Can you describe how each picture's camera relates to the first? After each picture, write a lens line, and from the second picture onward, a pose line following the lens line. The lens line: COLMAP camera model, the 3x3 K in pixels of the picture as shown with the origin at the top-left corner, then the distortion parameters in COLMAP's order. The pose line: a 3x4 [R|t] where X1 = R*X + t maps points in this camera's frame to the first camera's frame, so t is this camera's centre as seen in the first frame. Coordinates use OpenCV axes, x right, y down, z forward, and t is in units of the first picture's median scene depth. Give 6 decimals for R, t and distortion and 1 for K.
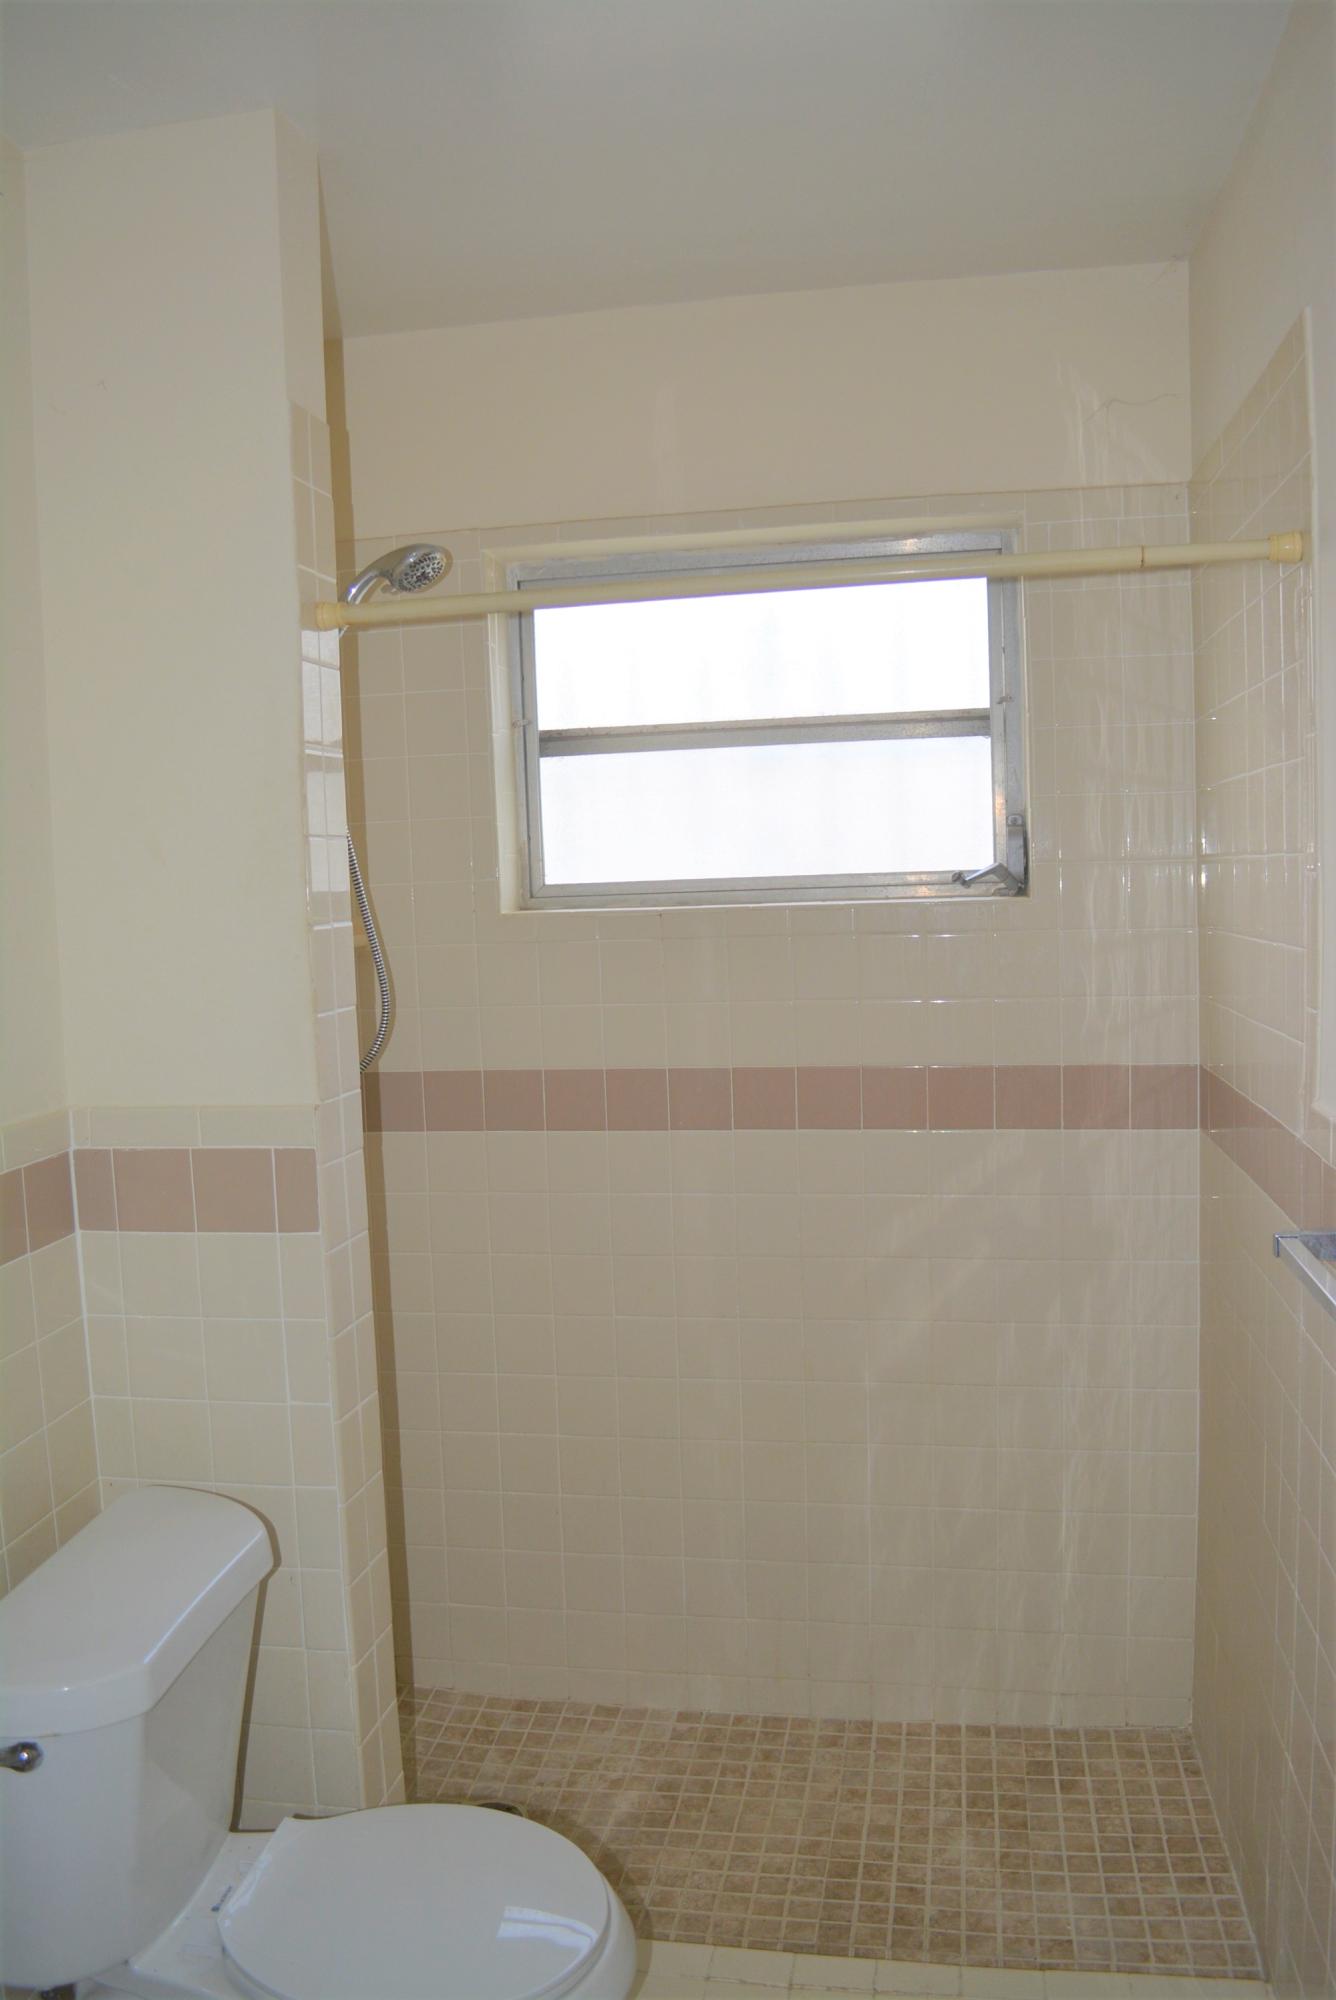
lens RADIAL K [[1576.3, 0, 667.2], [0, 1576.3, 997.1], [0, 0, 1]] dist [-0.086818, 0.017850]
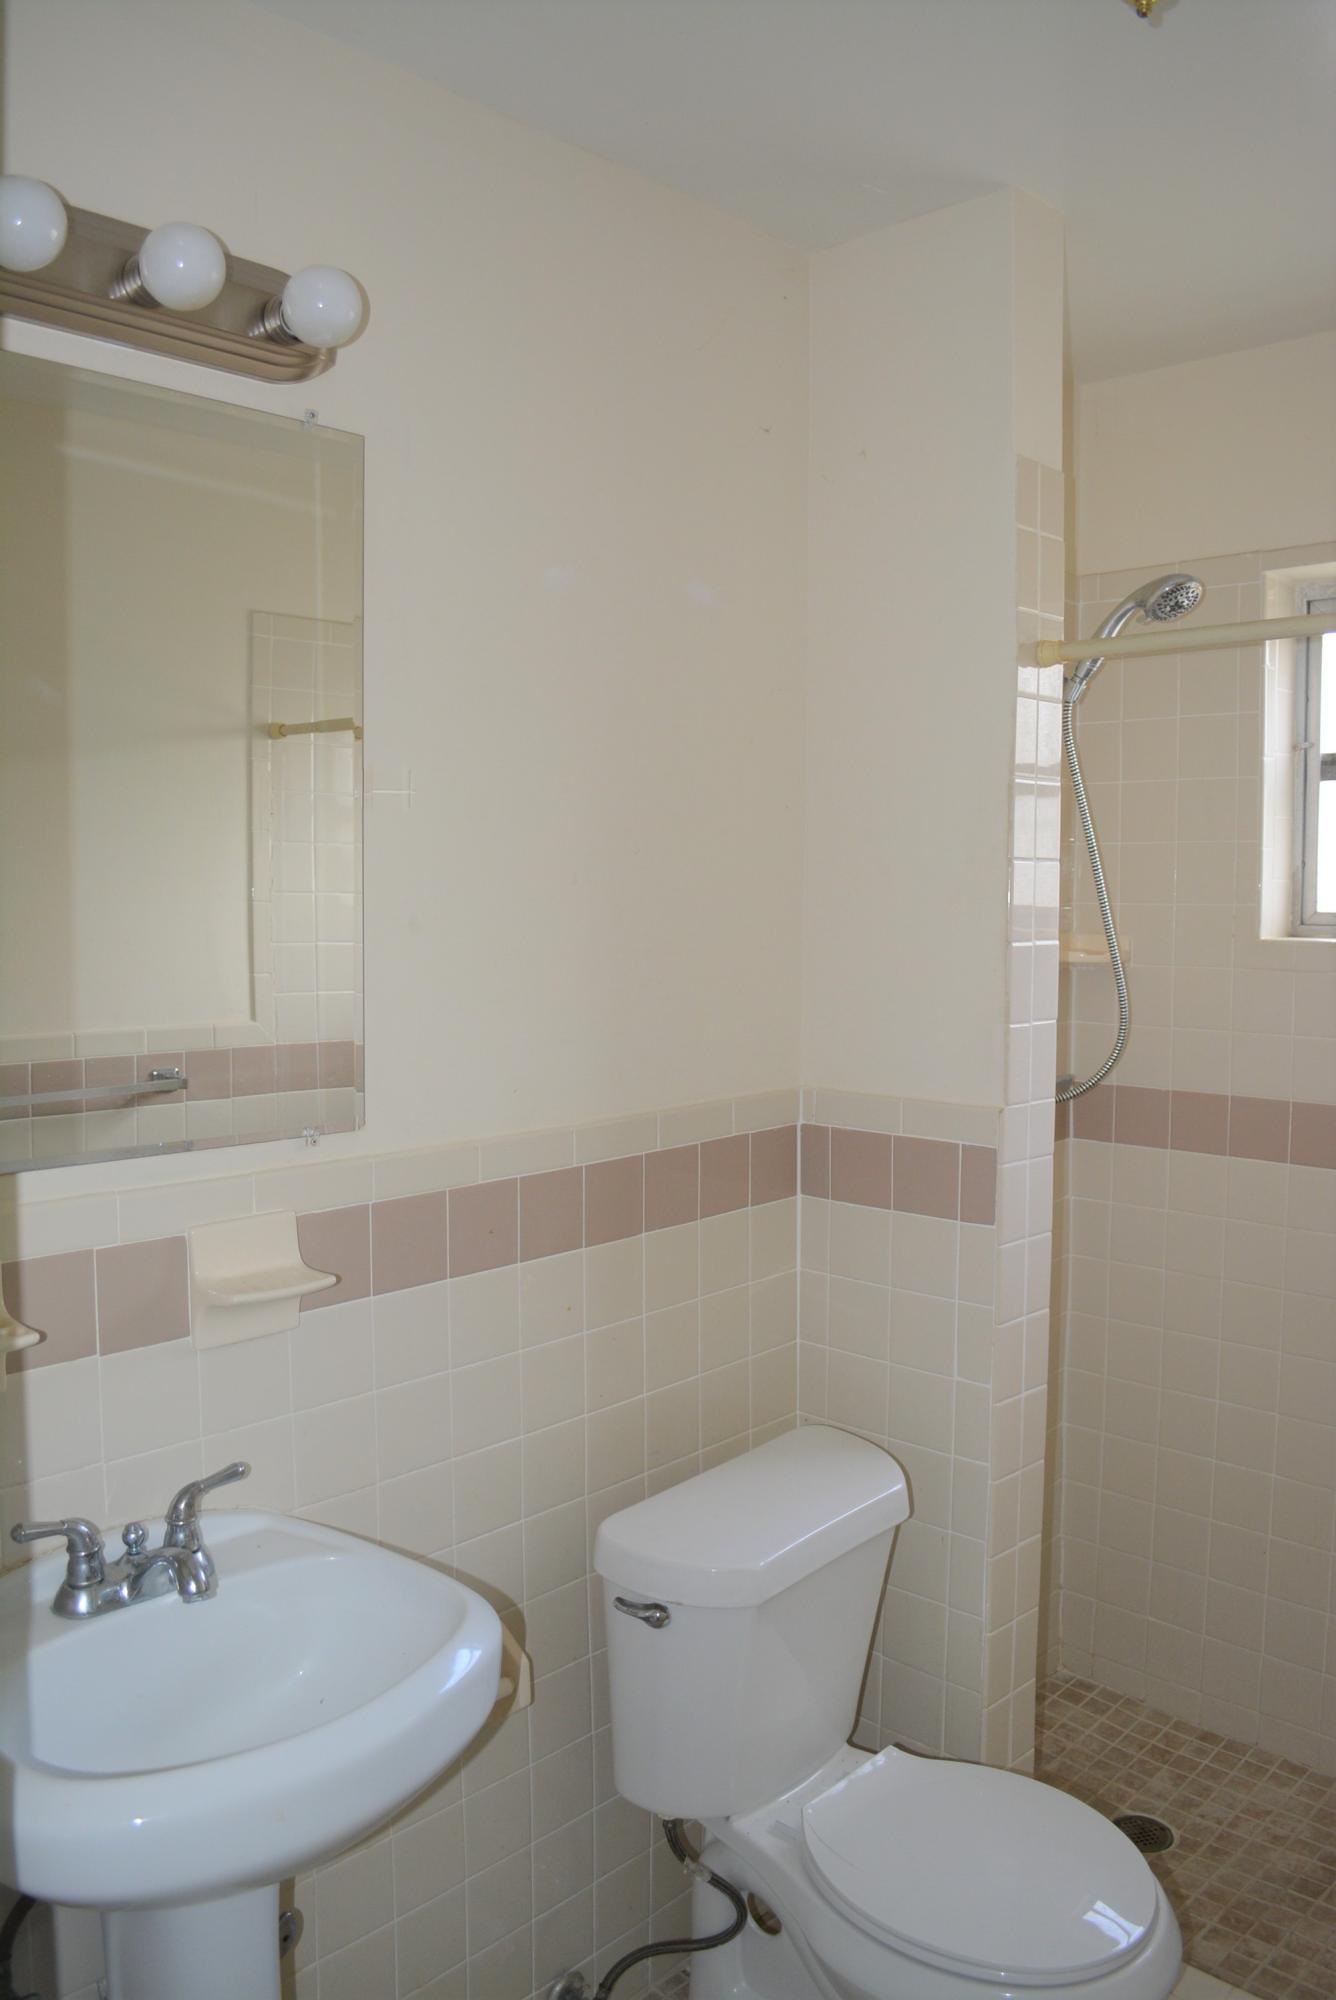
lens RADIAL K [[1576.3, 0, 668.4], [0, 1576.3, 1000.1], [0, 0, 1]] dist [-0.086818, 0.017850]
pose [[0.832505, 0.076470, -0.548714, 0.143210], [-0.076698, 0.996799, 0.022551, -0.009917], [0.548682, 0.023312, 0.835706, -0.023555]]
